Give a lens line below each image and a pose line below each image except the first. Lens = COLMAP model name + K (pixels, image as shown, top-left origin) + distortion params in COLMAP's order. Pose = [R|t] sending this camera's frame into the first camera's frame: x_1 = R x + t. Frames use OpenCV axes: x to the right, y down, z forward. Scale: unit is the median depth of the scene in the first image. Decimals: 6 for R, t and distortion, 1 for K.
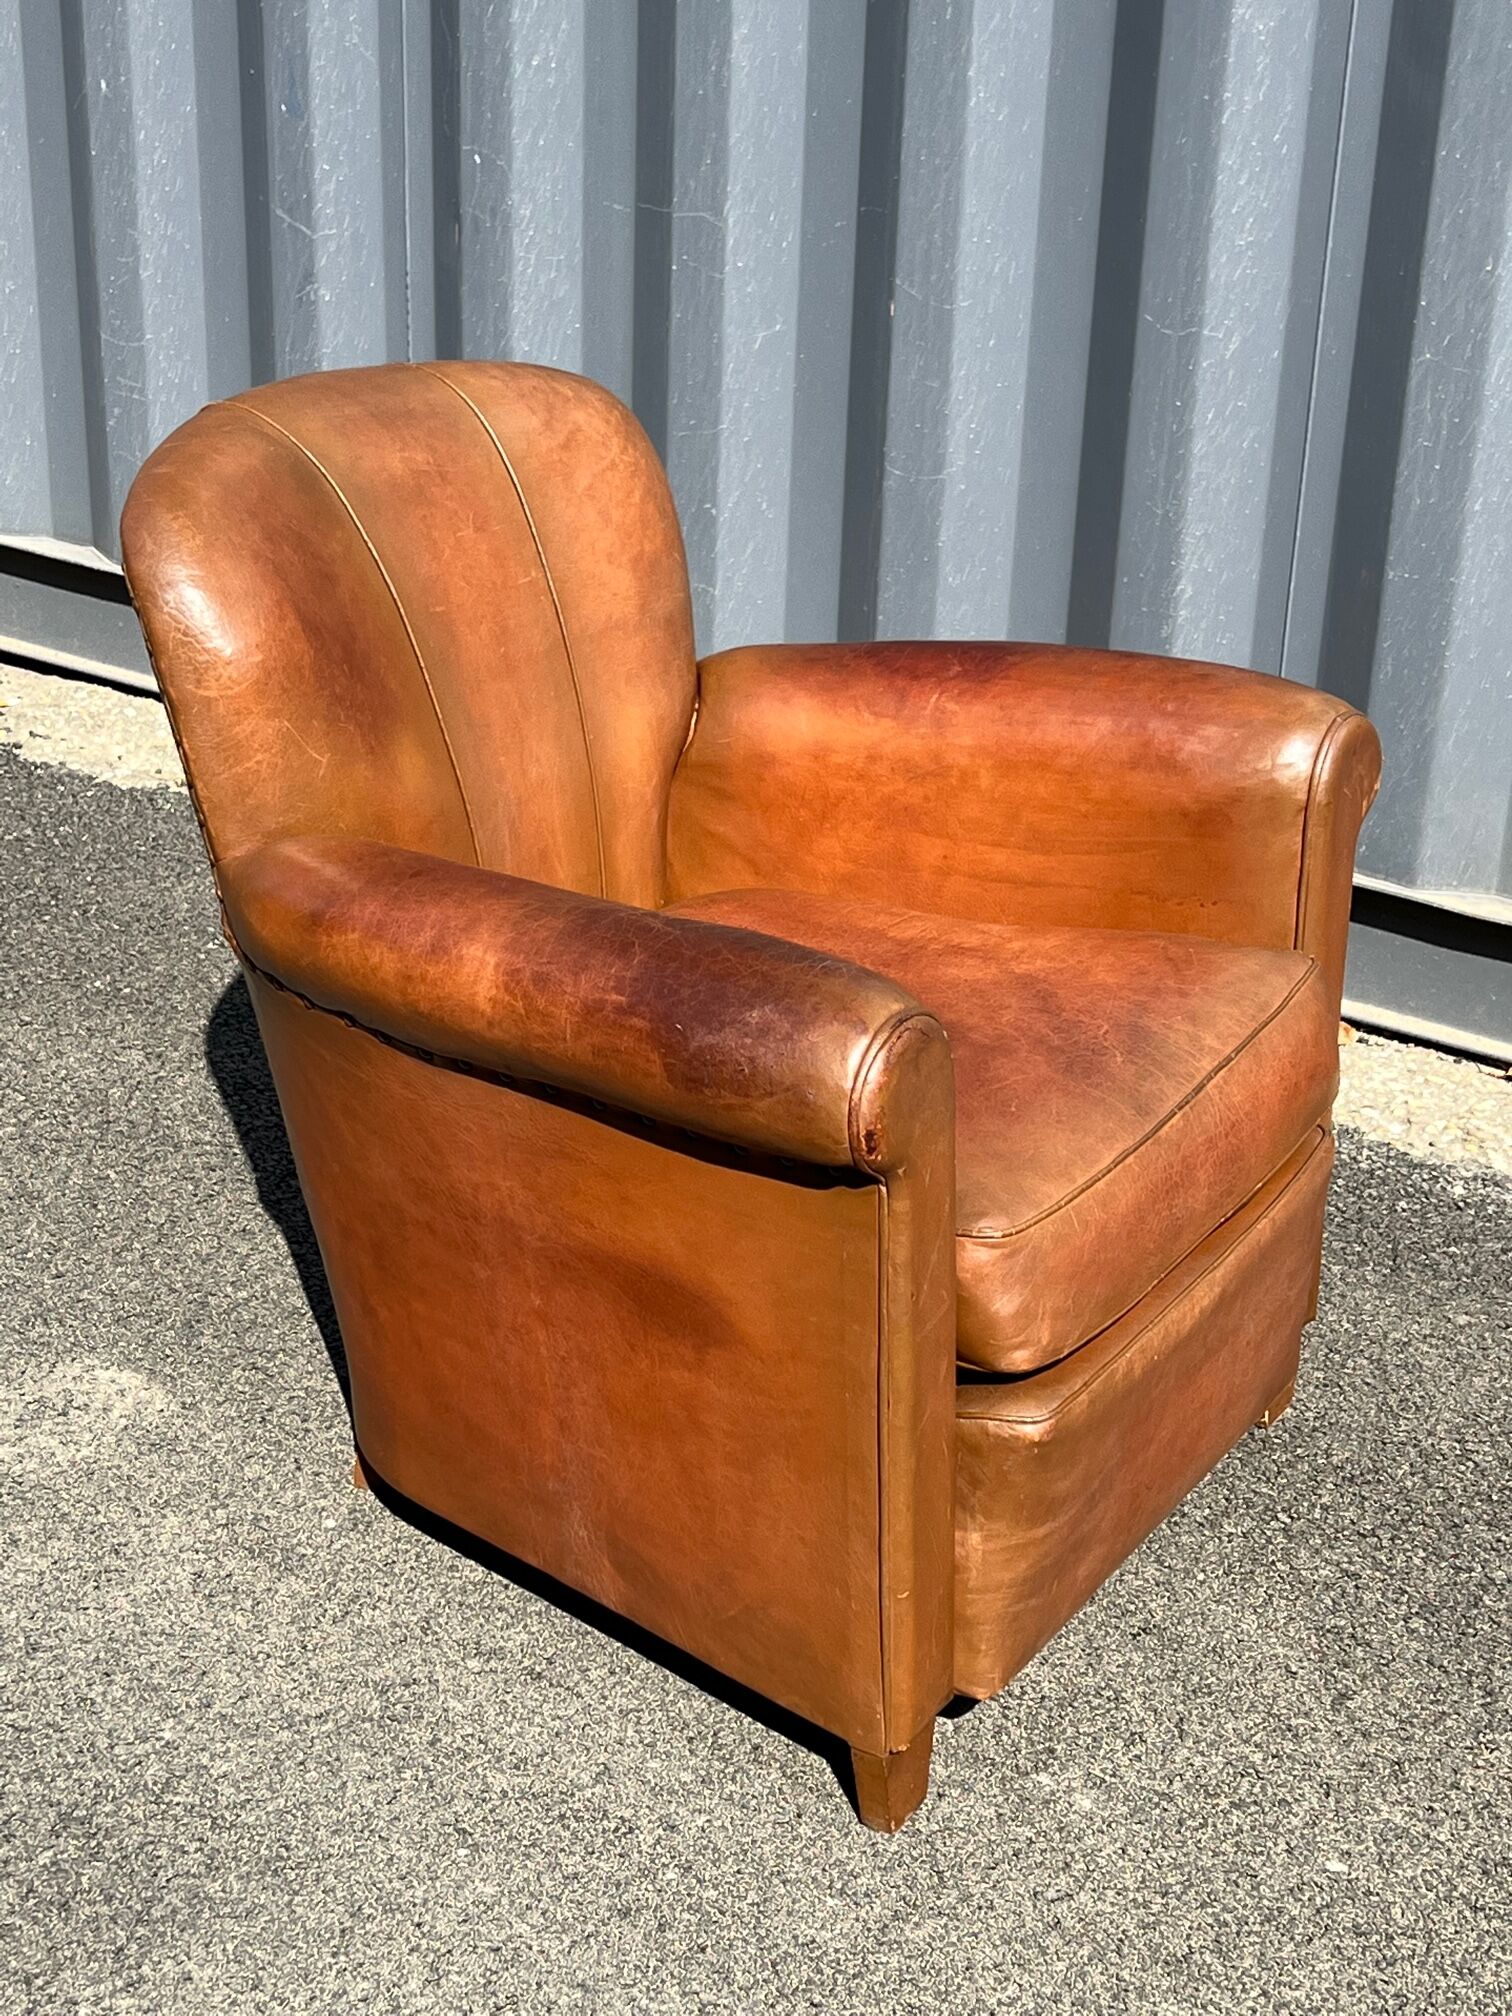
lens RADIAL K [[3163.4, 0, 769.0], [0, 3163.4, 1020.9], [0, 0, 1]] dist [0.233170, -0.863640]
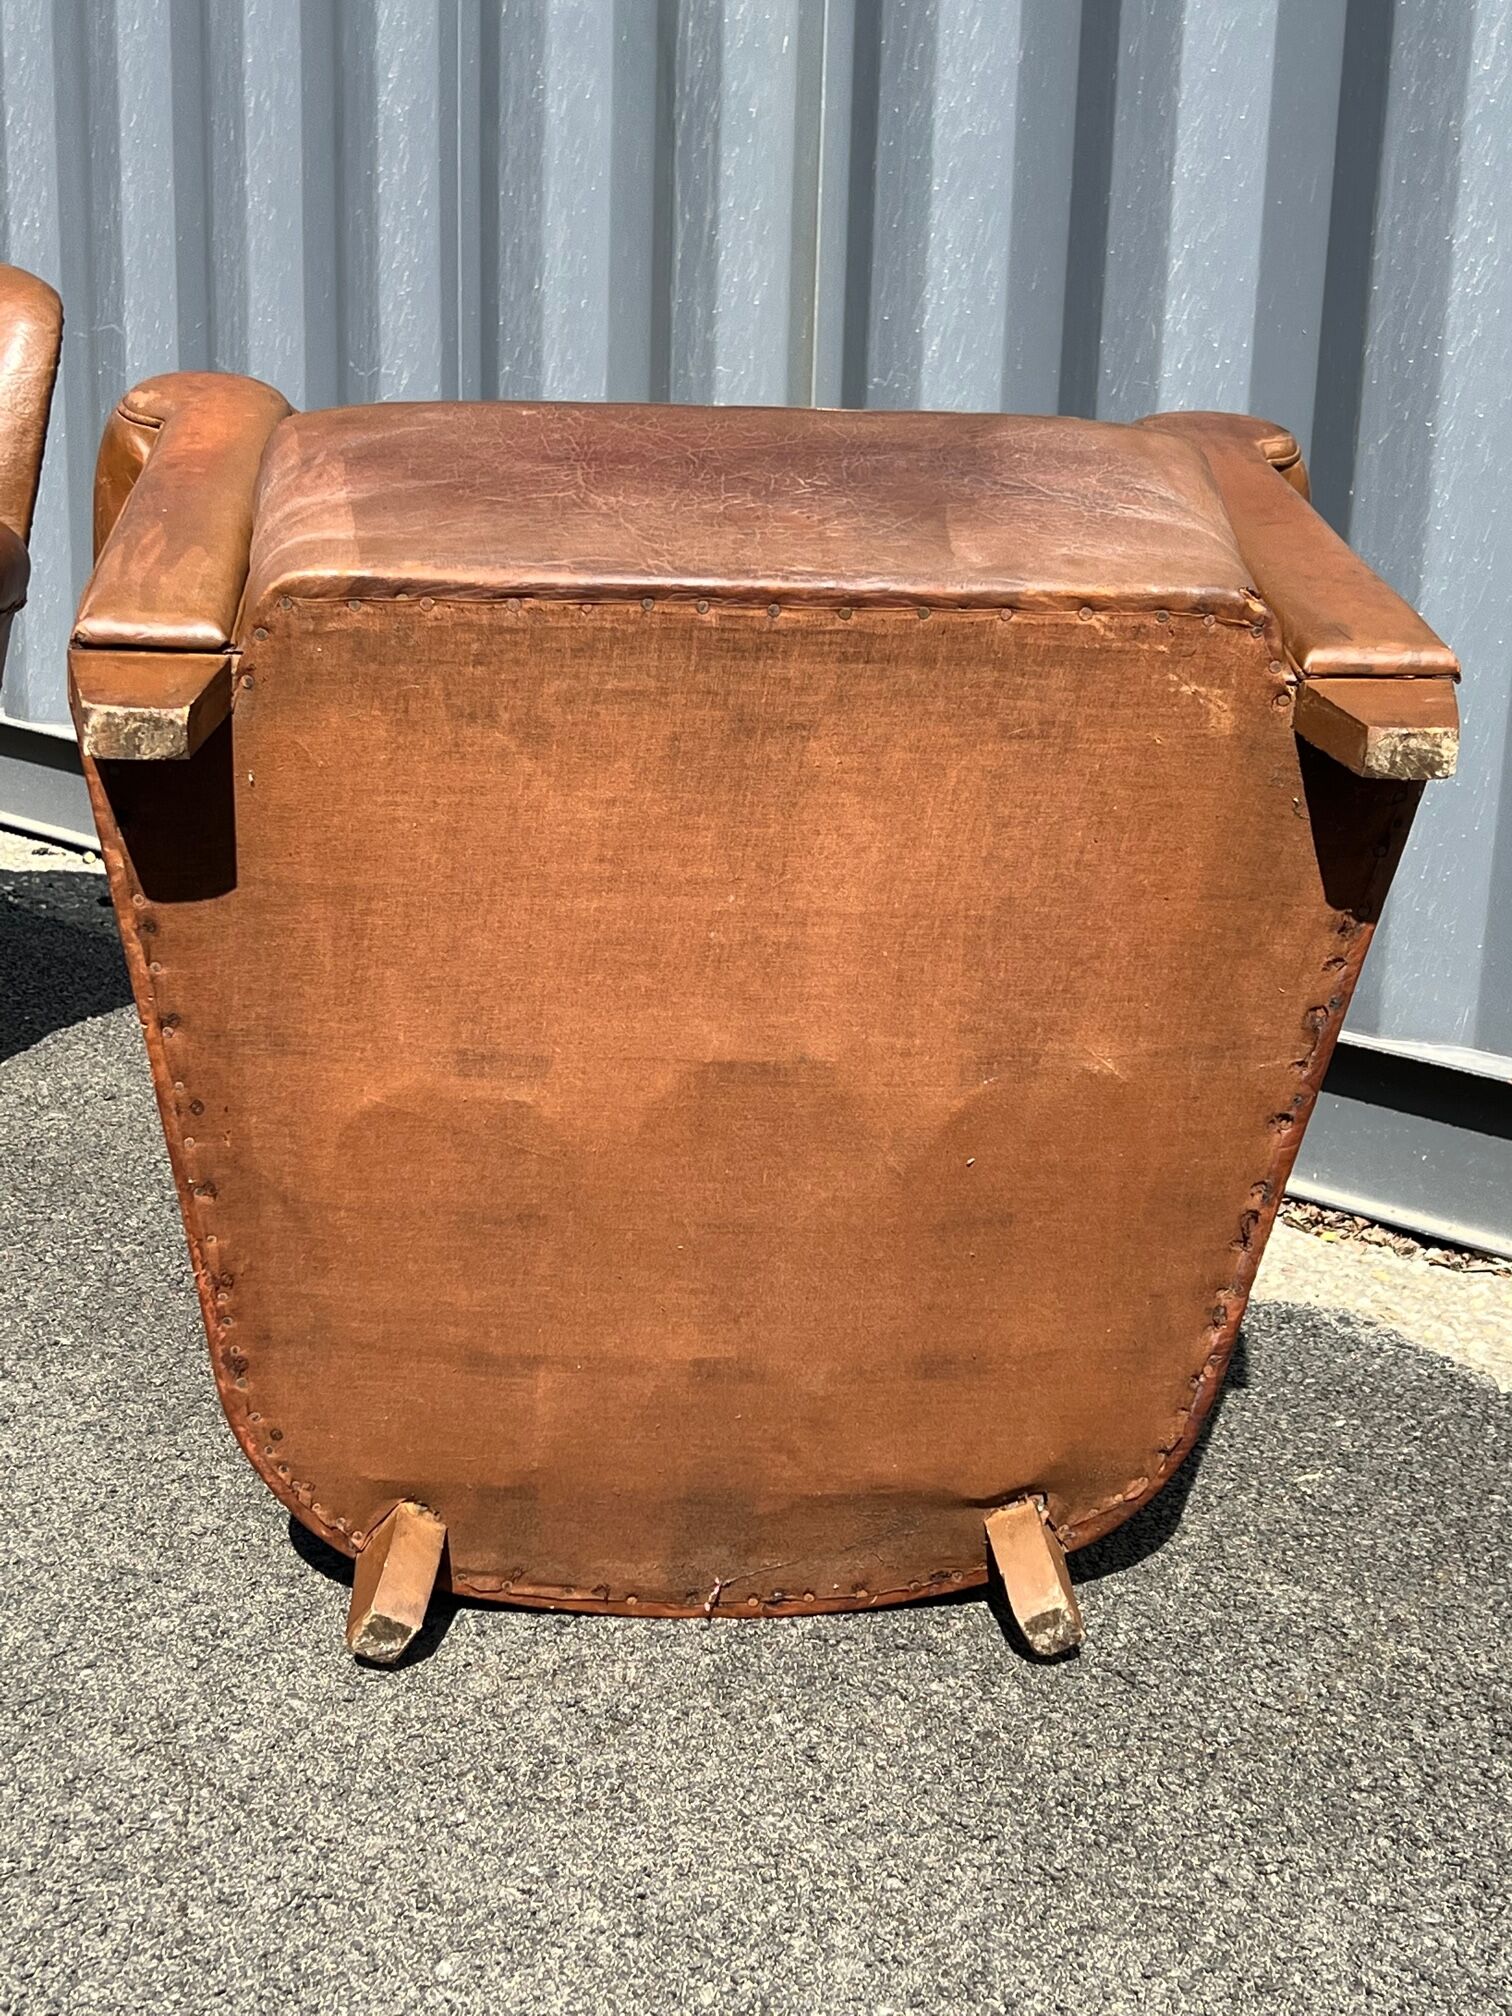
lens RADIAL K [[2792.4, 0, 729.1], [0, 2792.4, 1023.6], [0, 0, 1]] dist [0.147715, -0.409191]
pose [[0.972042, 0.046931, -0.230069, 0.536746], [-0.088326, 0.980939, -0.173081, 0.201929], [0.217560, 0.188563, 0.957659, 0.072874]]
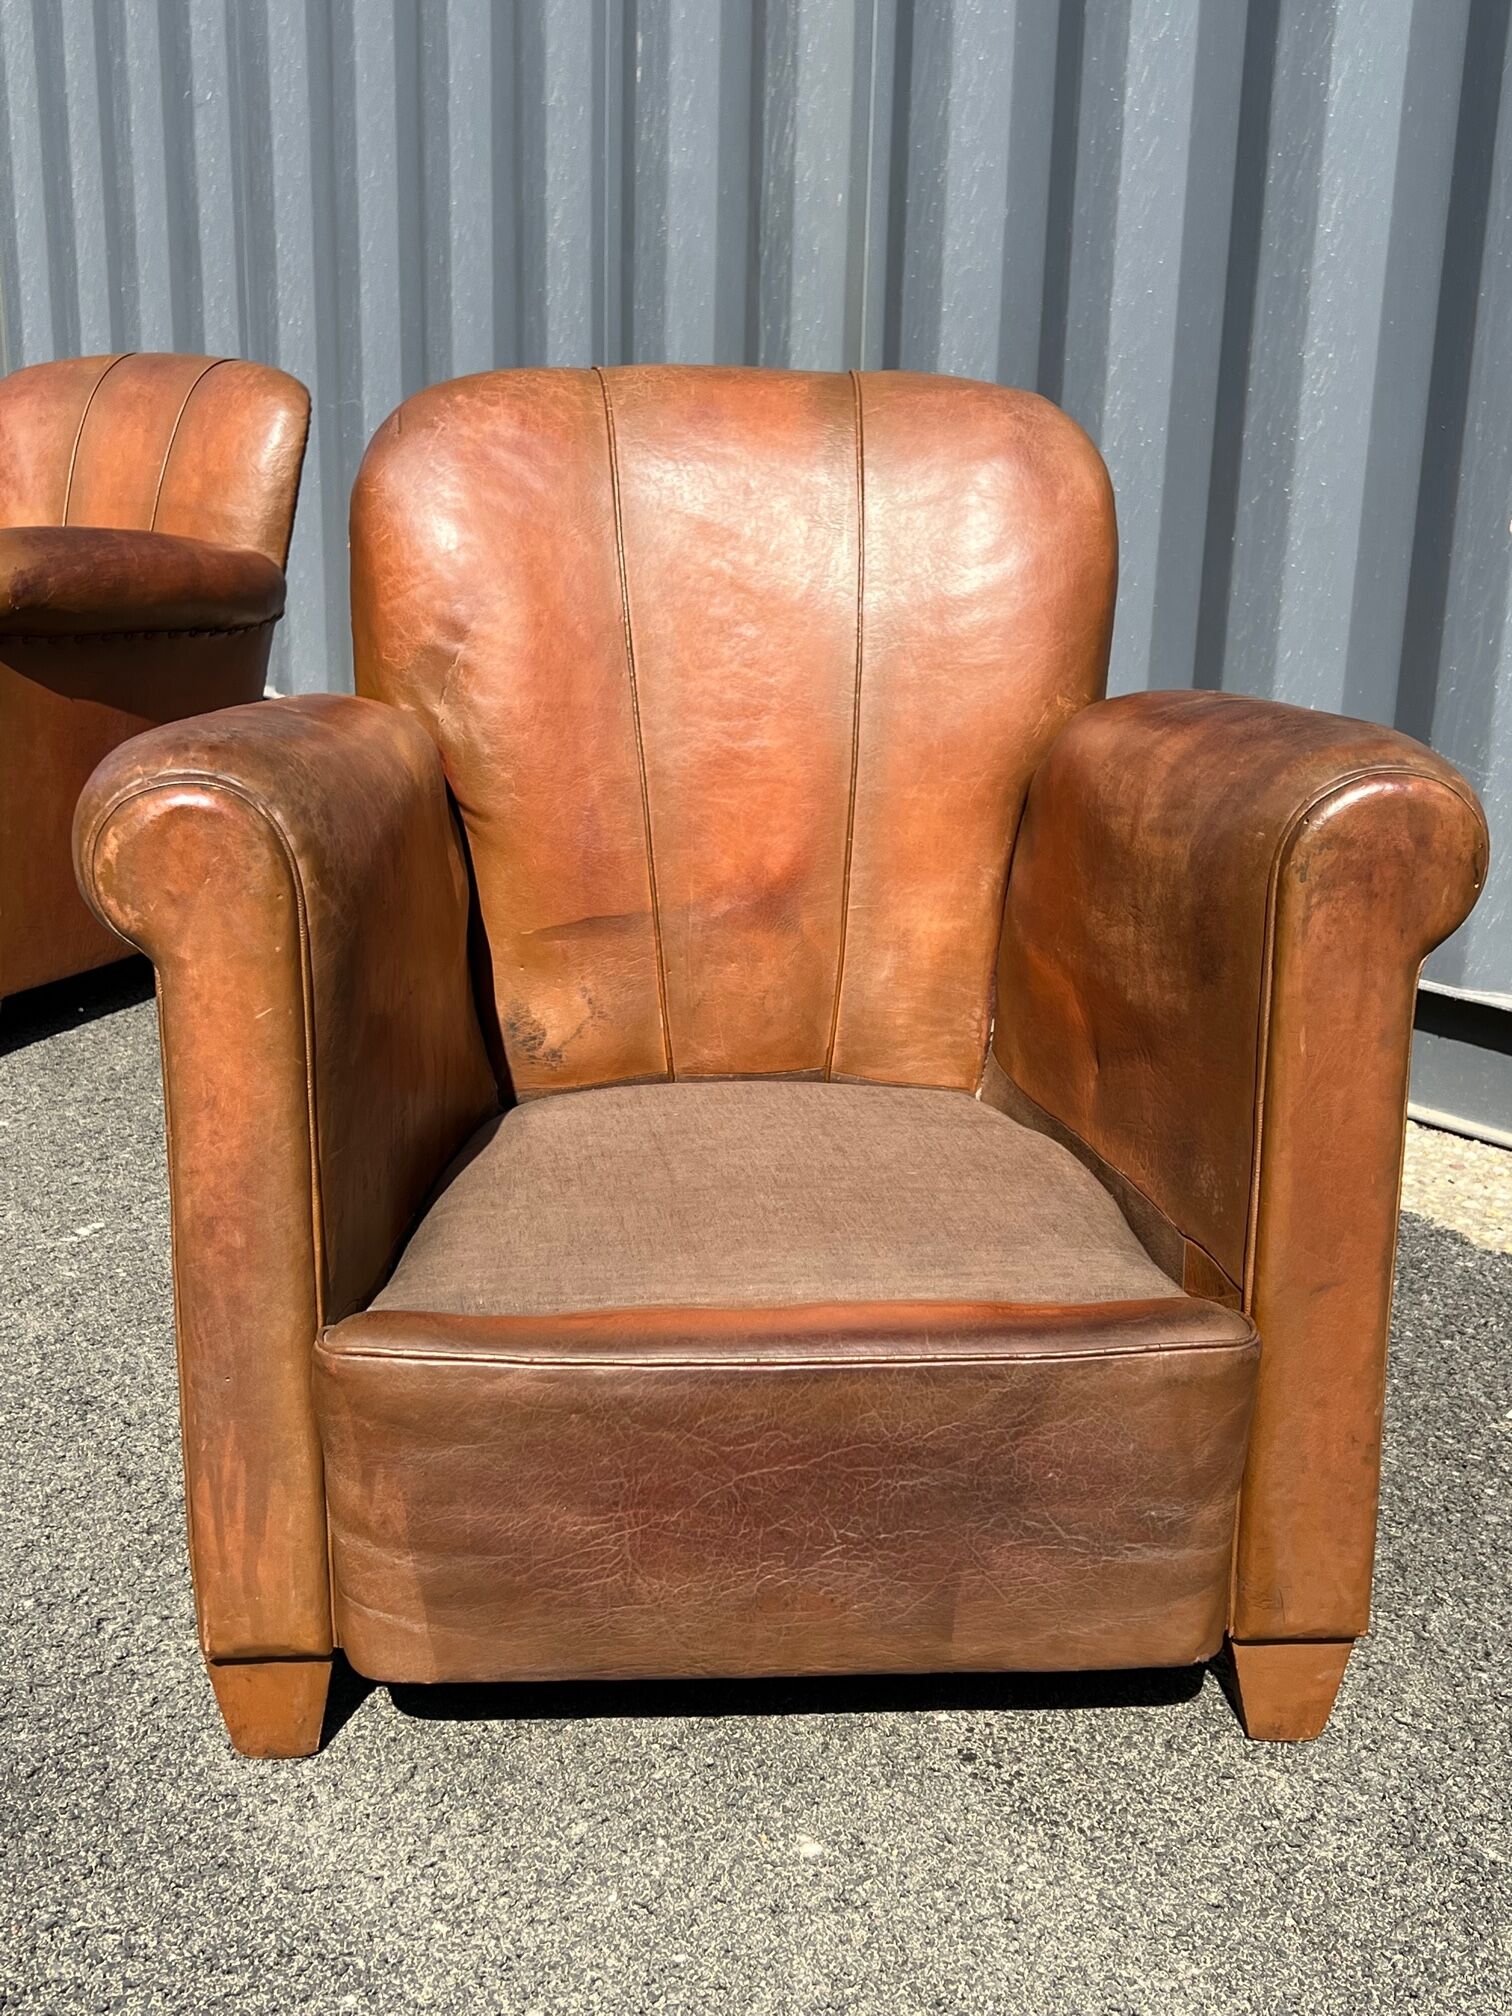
lens RADIAL K [[2288.8, 0, 744.9], [0, 2288.8, 1015.9], [0, 0, 1]] dist [0.113427, -0.273405]
pose [[0.957207, 0.066801, -0.281590, 0.599403], [-0.108585, 0.984811, -0.135488, 0.225288], [0.268262, 0.160267, 0.949921, -0.024527]]
